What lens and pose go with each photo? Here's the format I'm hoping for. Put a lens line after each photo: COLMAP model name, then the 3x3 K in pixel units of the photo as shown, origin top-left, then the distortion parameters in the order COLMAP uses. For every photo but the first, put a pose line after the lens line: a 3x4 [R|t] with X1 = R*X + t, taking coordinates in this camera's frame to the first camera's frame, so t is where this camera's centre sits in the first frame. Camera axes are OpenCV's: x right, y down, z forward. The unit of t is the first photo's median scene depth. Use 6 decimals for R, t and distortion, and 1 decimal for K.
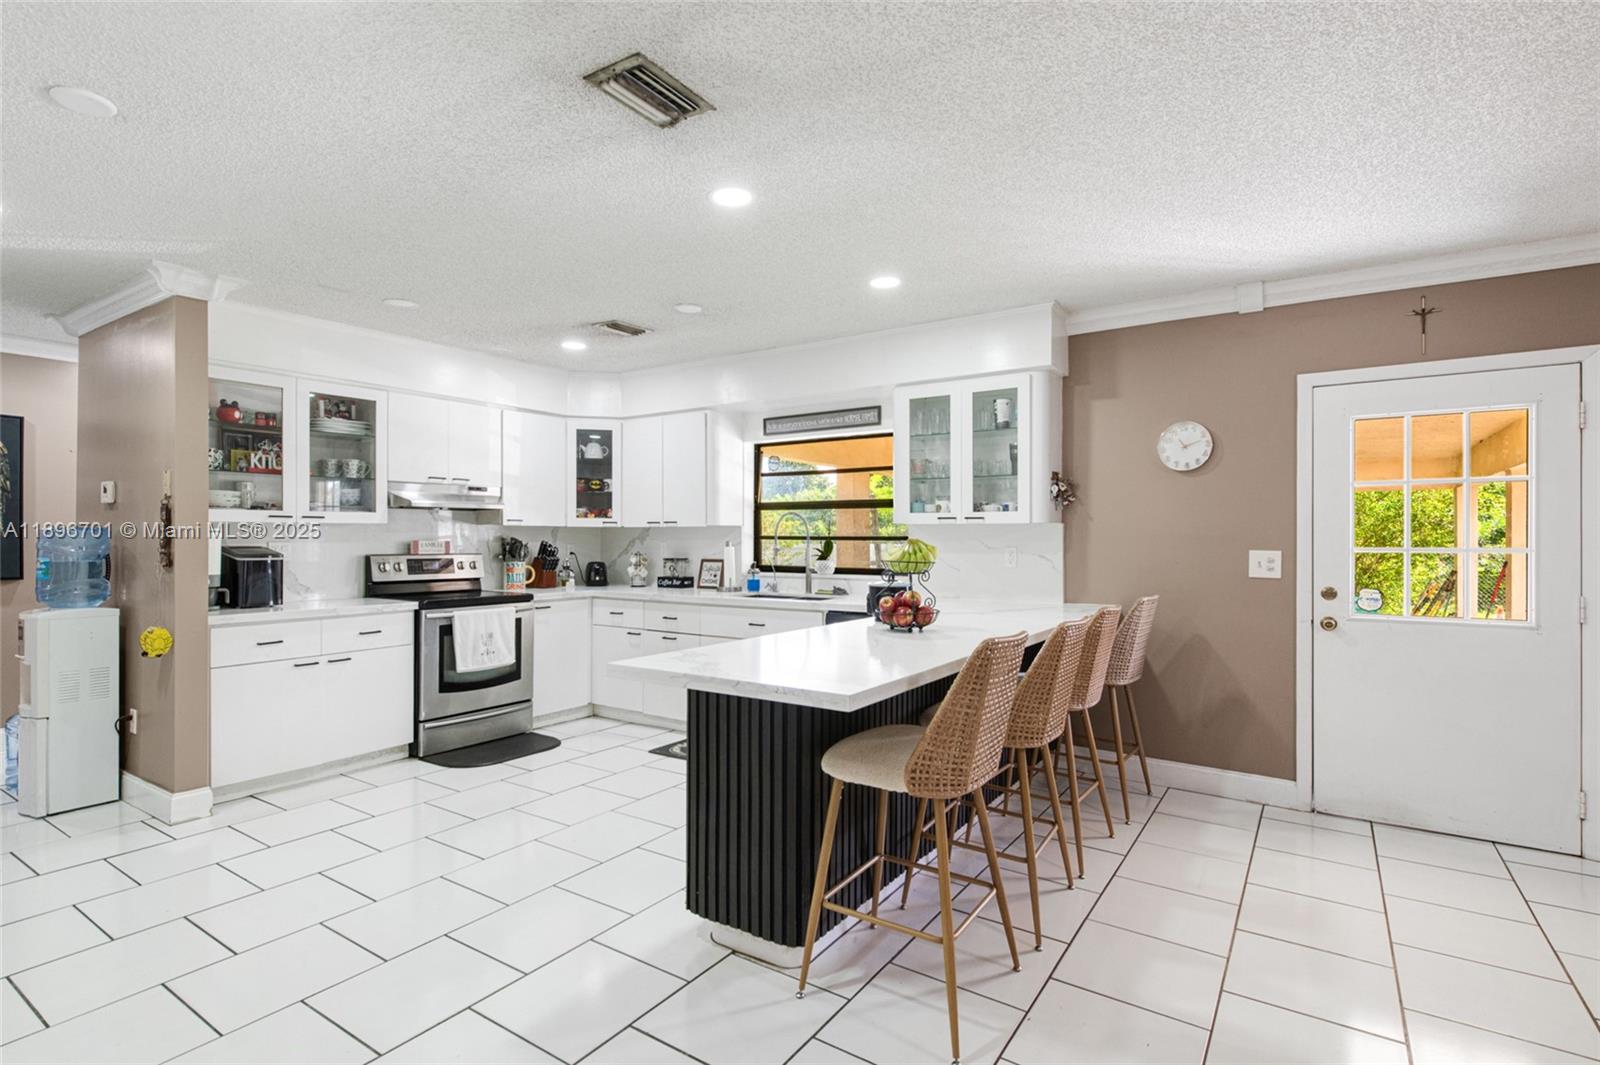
lens RADIAL K [[786.9, 0, 798.2], [0, 786.9, 535.9], [0, 0, 1]] dist [0.001025, -0.000461]
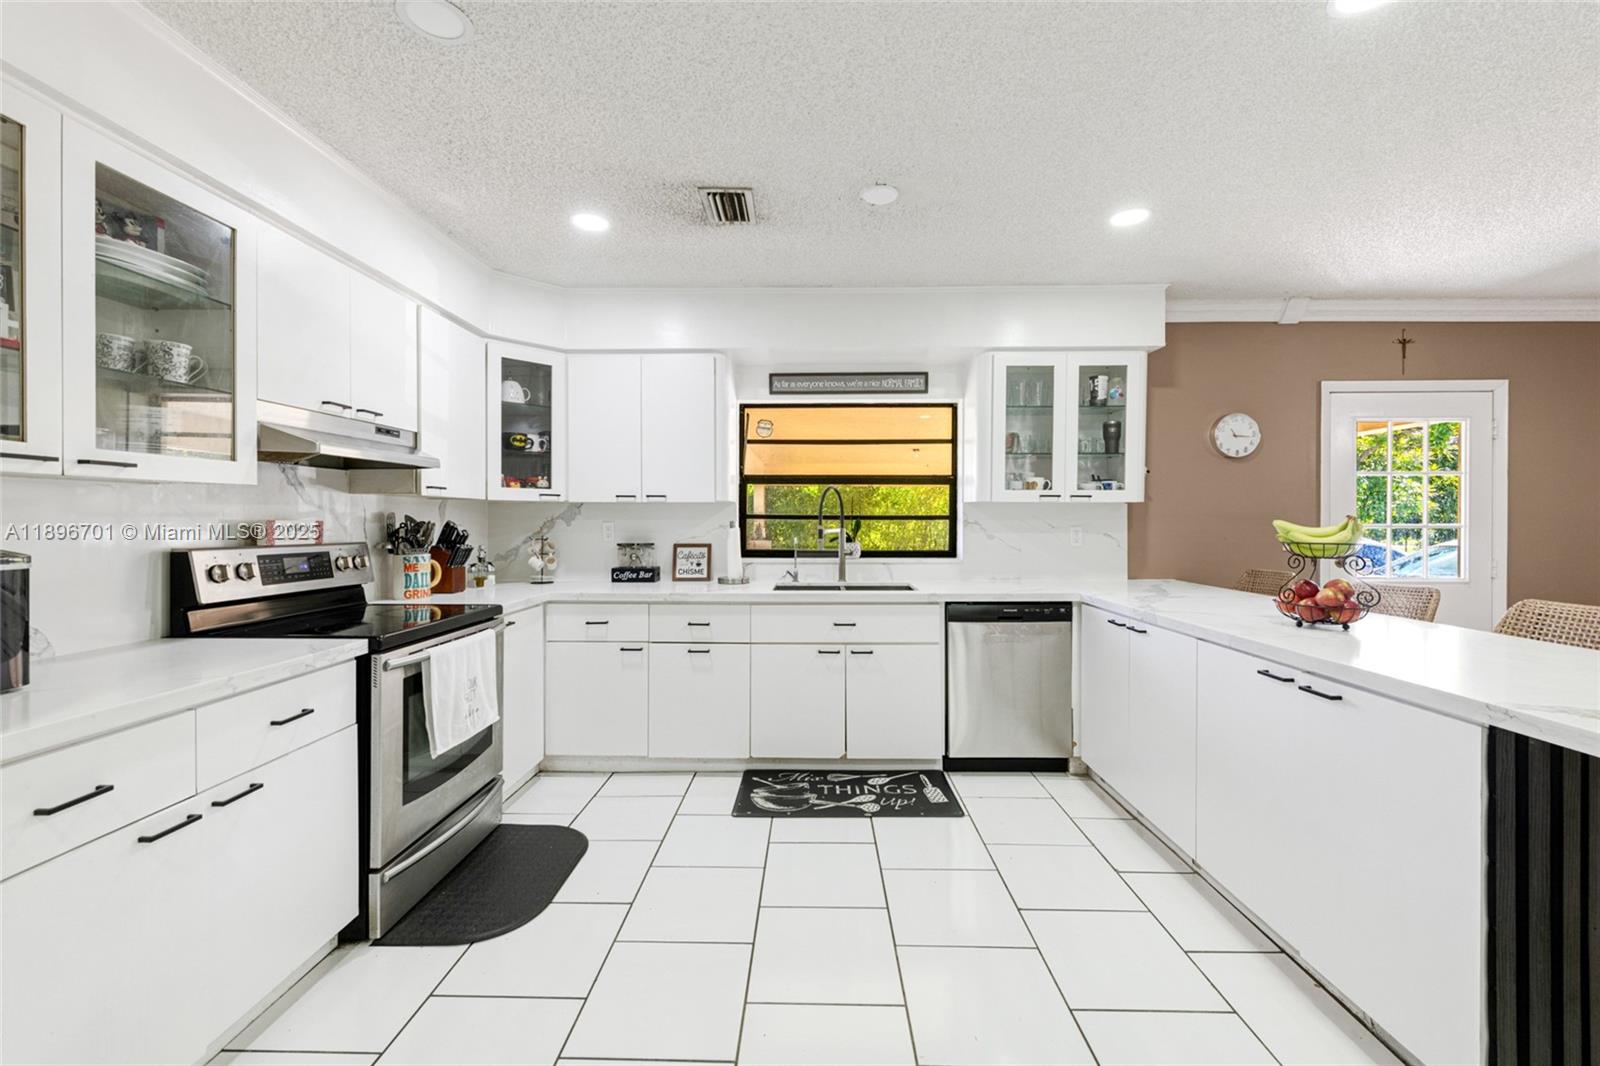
lens RADIAL K [[645.7, 0, 800.8], [0, 645.7, 525.8], [0, 0, 1]] dist [-0.002120, 0.000028]
pose [[0.845211, -0.004795, 0.534411, -0.403021], [-0.002451, 0.999914, 0.012848, 0.003284], [-0.534427, -0.012169, 0.845127, 0.426630]]
